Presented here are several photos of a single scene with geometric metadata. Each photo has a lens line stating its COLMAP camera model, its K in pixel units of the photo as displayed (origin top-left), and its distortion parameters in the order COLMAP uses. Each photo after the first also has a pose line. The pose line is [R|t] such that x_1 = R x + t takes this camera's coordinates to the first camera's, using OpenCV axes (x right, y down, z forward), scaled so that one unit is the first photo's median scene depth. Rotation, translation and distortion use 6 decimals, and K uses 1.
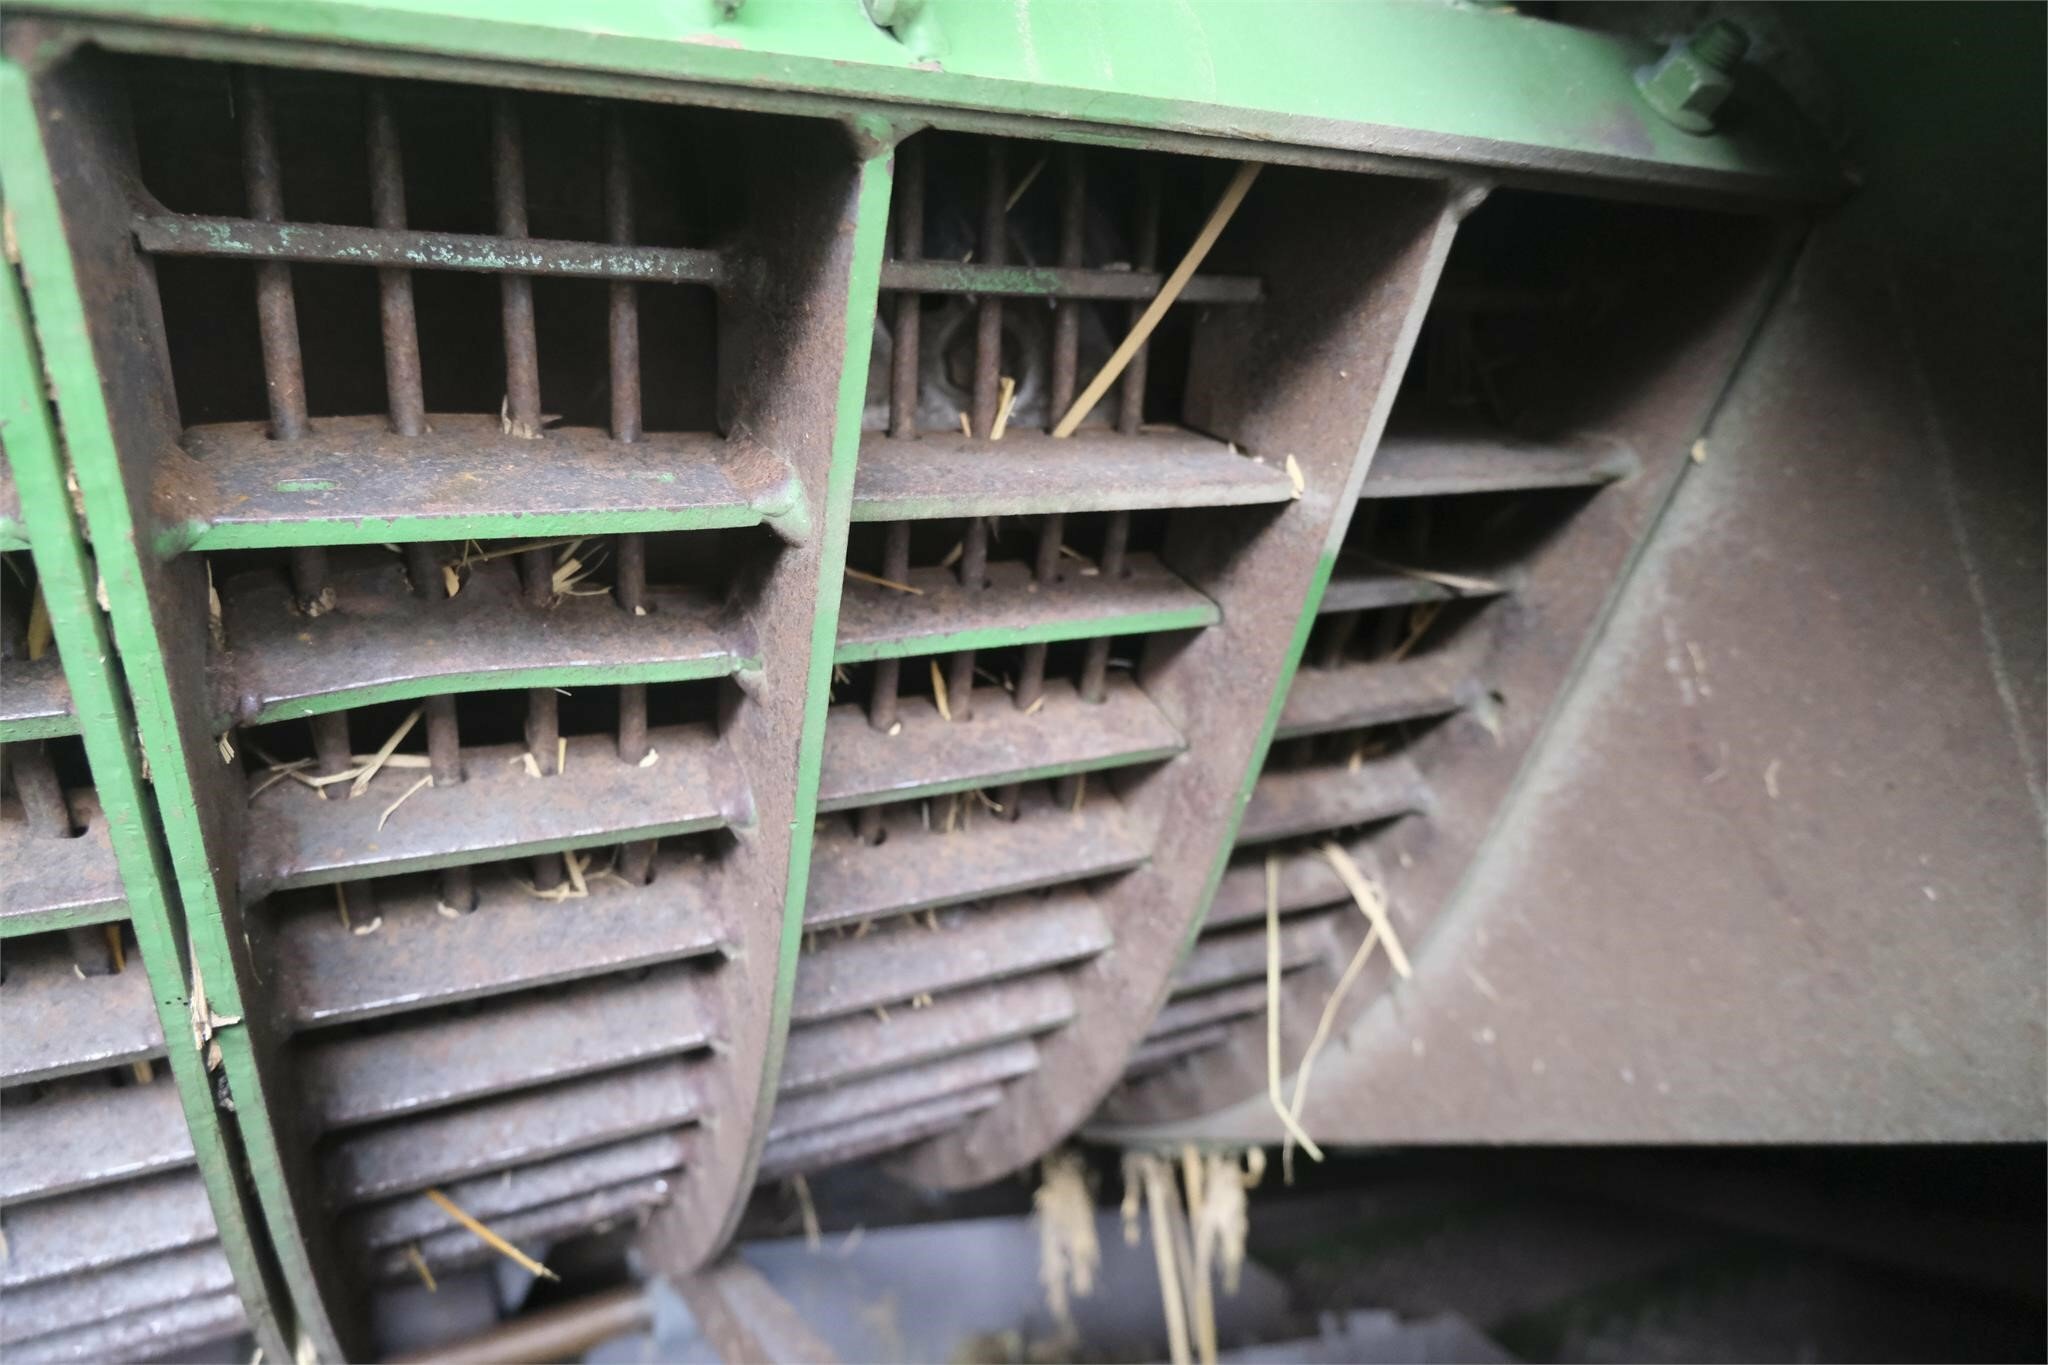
lens RADIAL K [[1275.0, 0, 1024.0], [0, 1275.0, 682.5], [0, 0, 1]] dist [-0.012946, 0.004257]
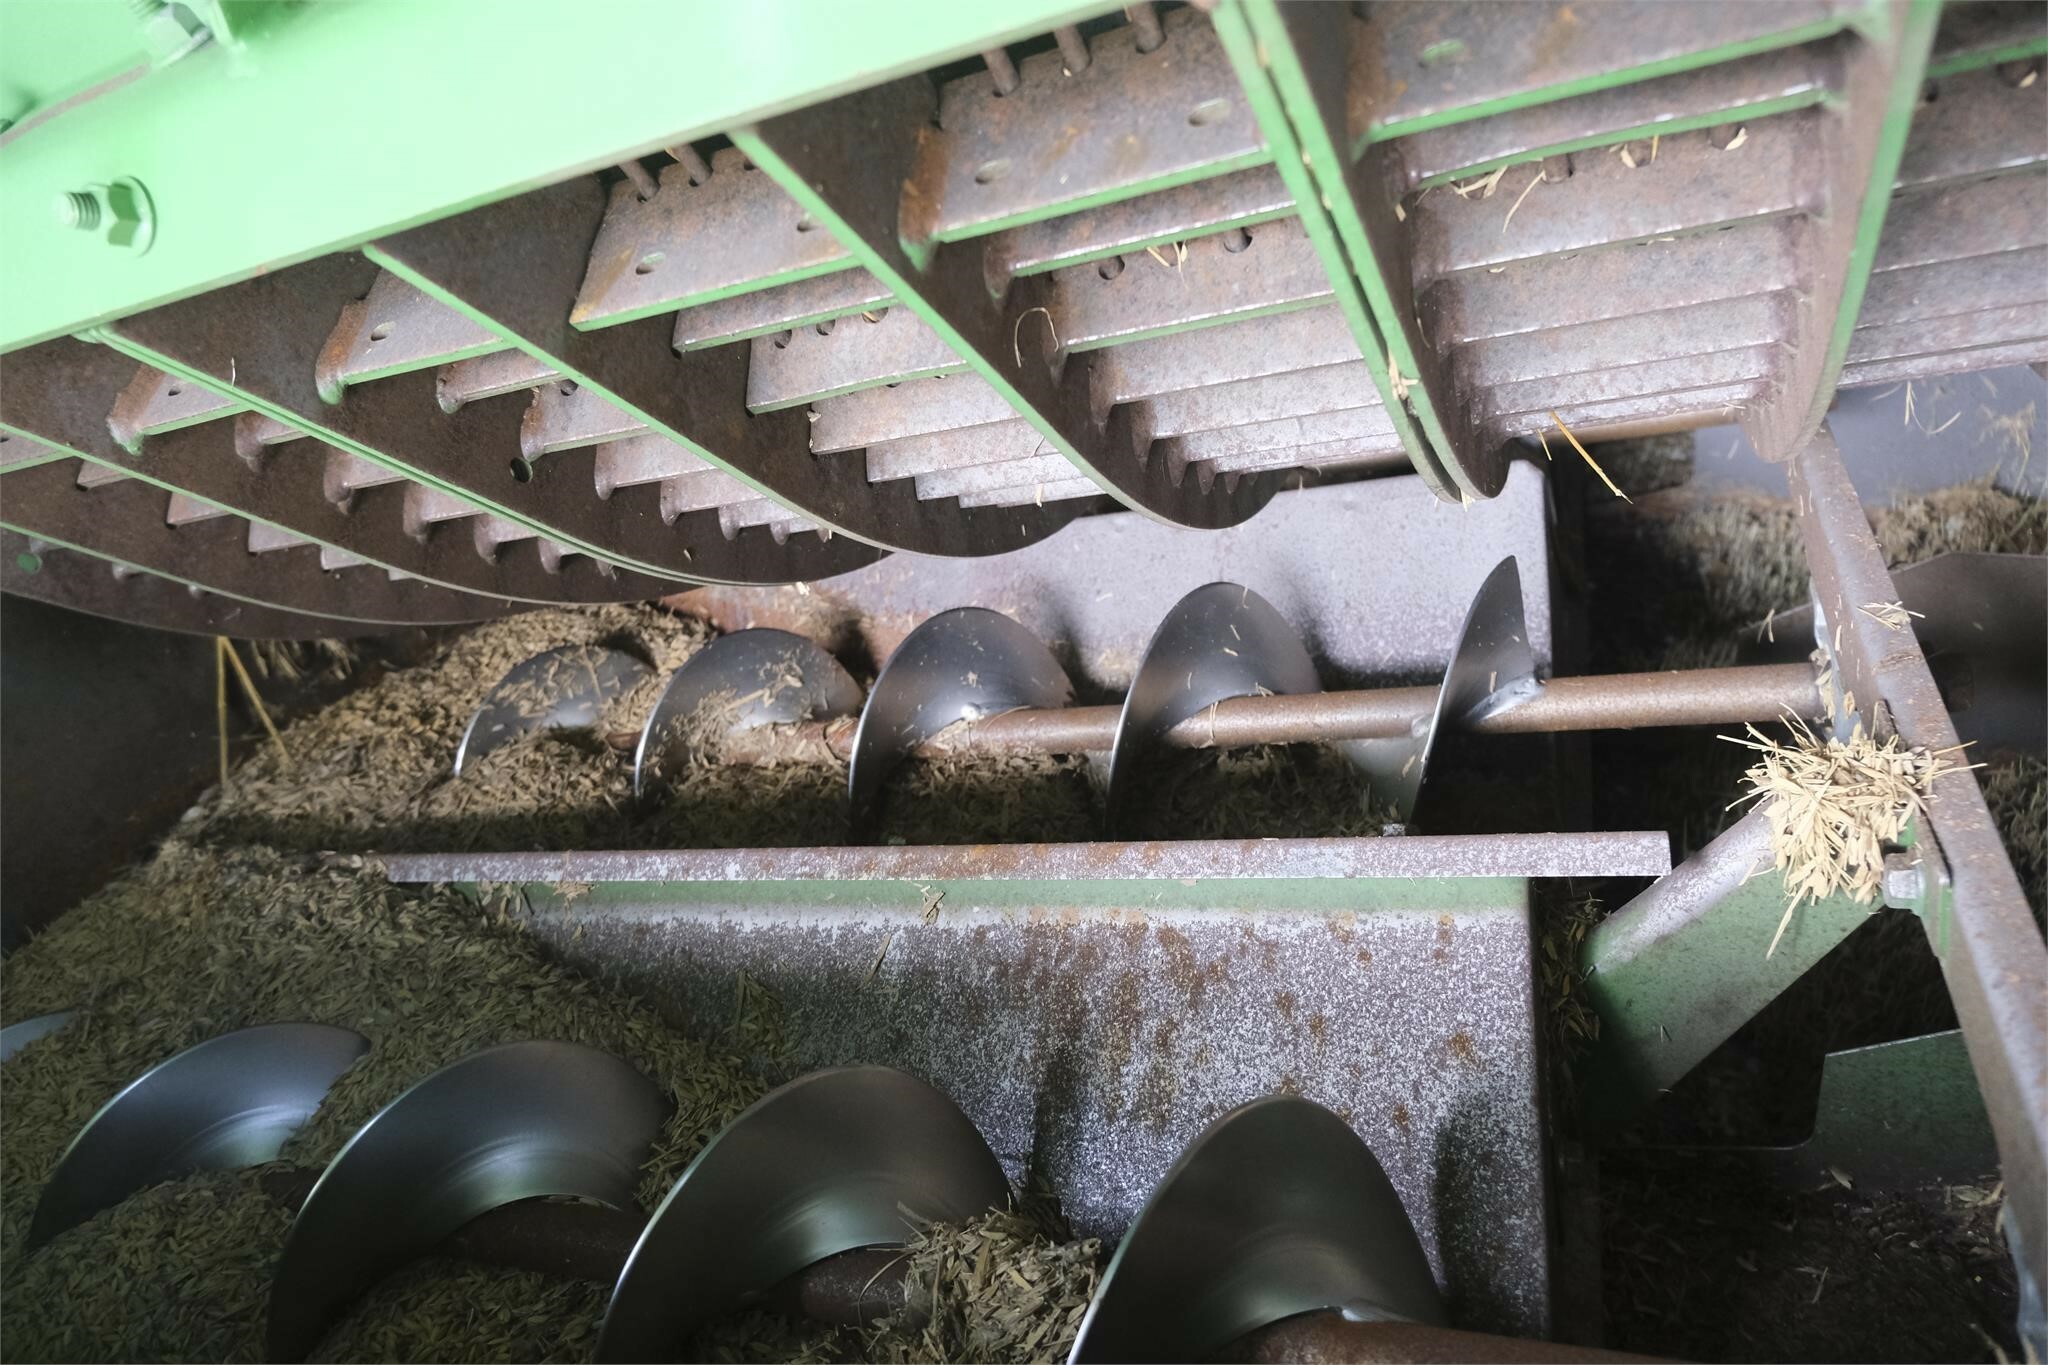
lens RADIAL K [[1275.0, 0, 1024.0], [0, 1275.0, 682.5], [0, 0, 1]] dist [-0.012946, 0.004257]
pose [[0.697740, 0.313525, -0.644097, 0.137030], [0.244816, 0.740634, 0.625720, -0.452342], [0.673219, -0.594275, 0.440014, -0.191477]]
